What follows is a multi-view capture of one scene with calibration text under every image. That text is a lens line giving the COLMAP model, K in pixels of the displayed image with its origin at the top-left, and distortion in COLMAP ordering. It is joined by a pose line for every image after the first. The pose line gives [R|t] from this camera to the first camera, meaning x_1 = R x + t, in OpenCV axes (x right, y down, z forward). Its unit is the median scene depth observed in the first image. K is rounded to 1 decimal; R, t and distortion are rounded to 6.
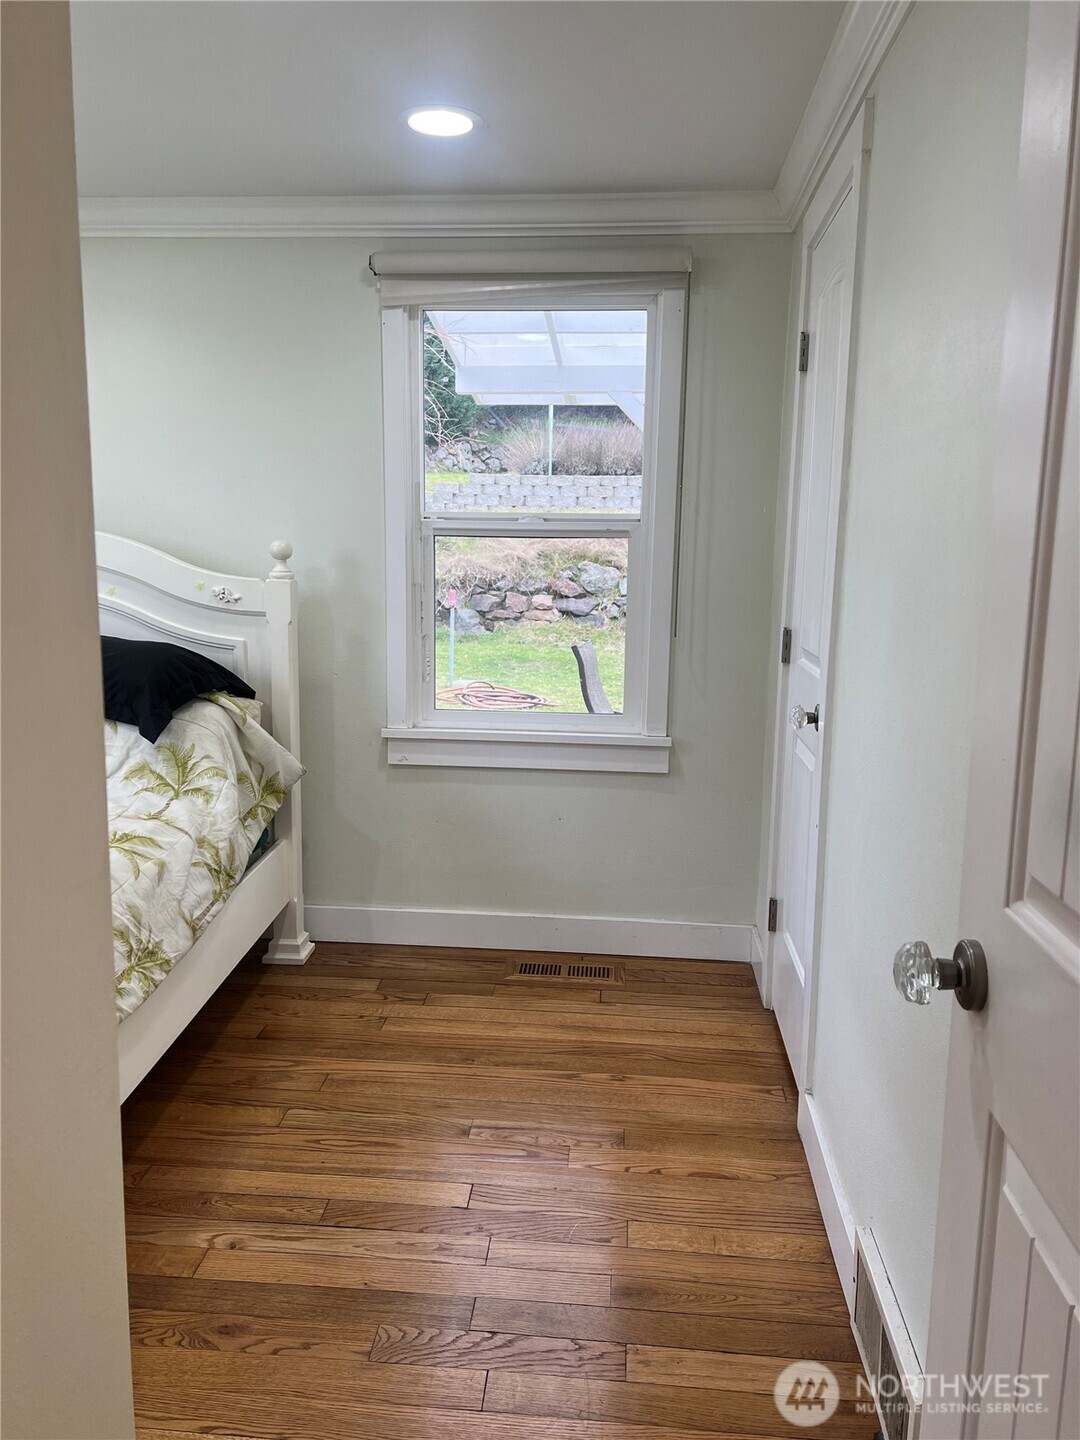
lens RADIAL K [[1088.9, 0, 538.4], [0, 1088.9, 719.5], [0, 0, 1]] dist [0.035188, -0.031101]
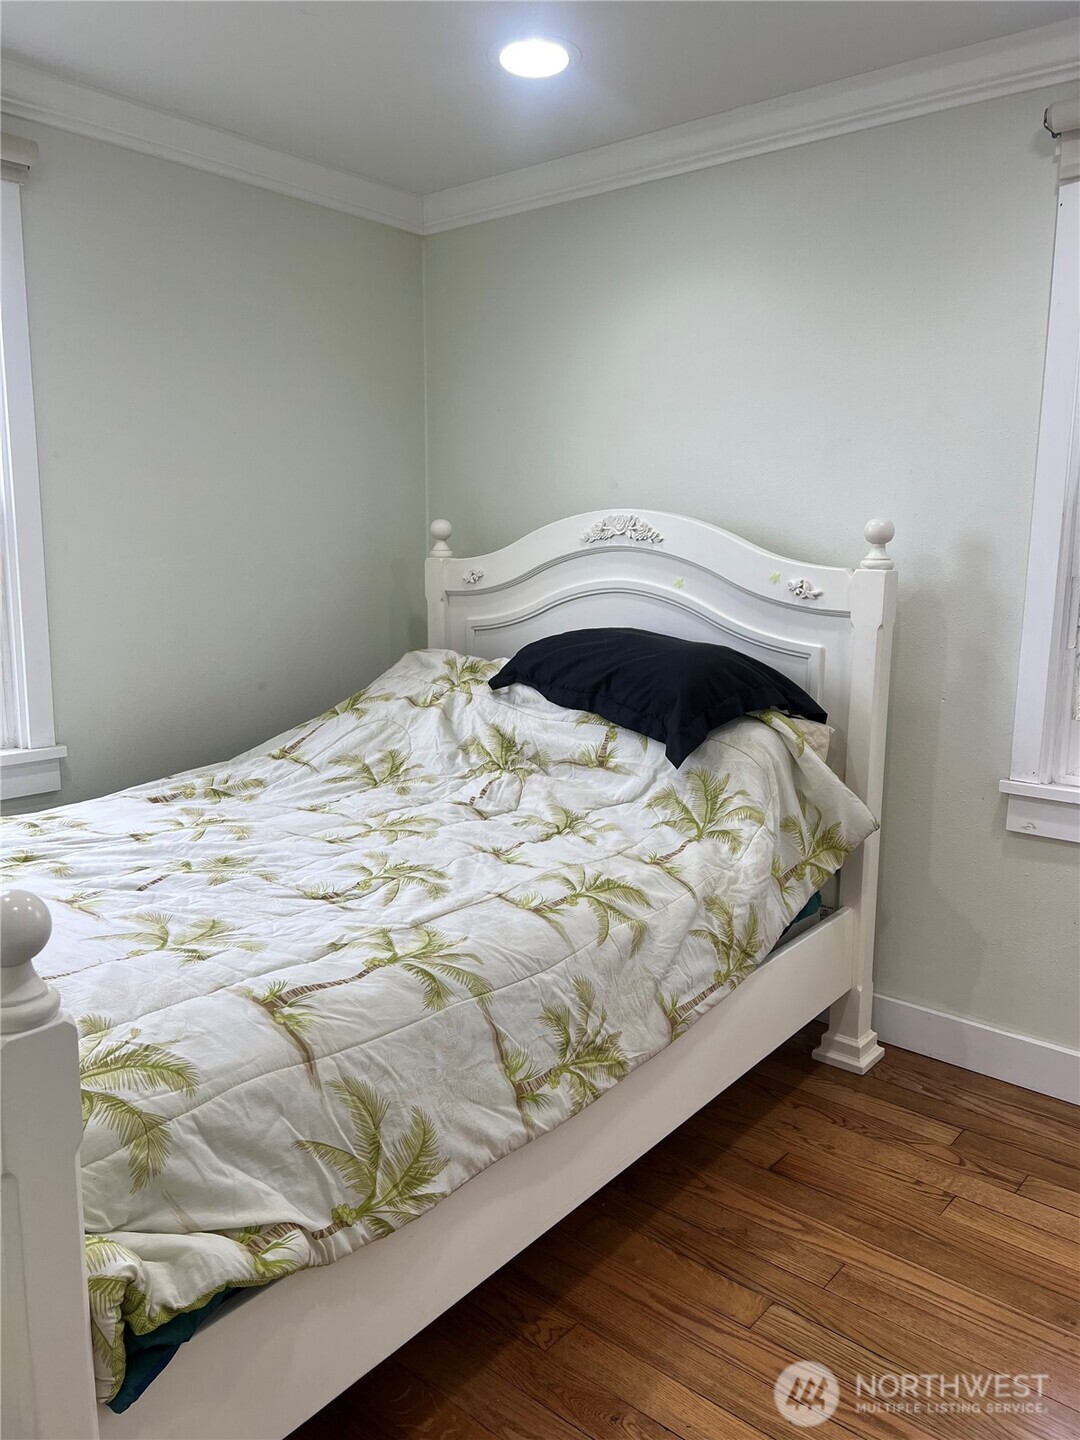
lens RADIAL K [[1088.9, 0, 538.0], [0, 1088.9, 712.2], [0, 0, 1]] dist [0.035188, -0.031101]
pose [[0.812448, 0.087027, -0.576502, 0.021971], [-0.094748, 0.995361, 0.016730, -0.021155], [0.575283, 0.041030, 0.816925, 0.259574]]
